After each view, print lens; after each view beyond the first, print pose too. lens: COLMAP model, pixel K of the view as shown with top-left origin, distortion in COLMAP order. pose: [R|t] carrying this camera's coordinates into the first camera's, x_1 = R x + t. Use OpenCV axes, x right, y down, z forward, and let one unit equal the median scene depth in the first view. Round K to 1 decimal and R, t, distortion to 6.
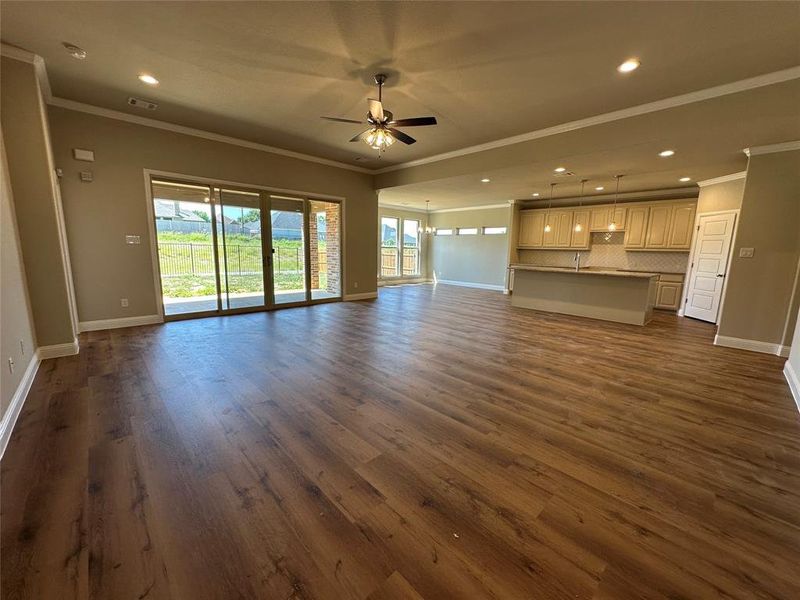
lens RADIAL K [[321.9, 0, 404.2], [0, 321.9, 301.0], [0, 0, 1]] dist [-0.004367, 0.000312]
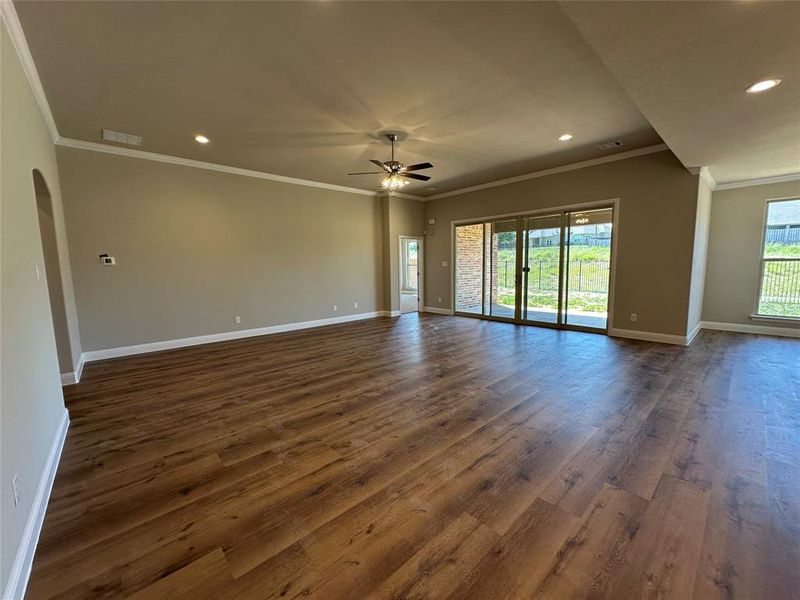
lens RADIAL K [[321.9, 0, 395.9], [0, 321.9, 300.1], [0, 0, 1]] dist [-0.004367, 0.000312]
pose [[-0.042796, 0.090441, -0.994982, 0.921962], [-0.144901, 0.984803, 0.095748, -0.129909], [0.988520, 0.148271, -0.029041, 0.839851]]
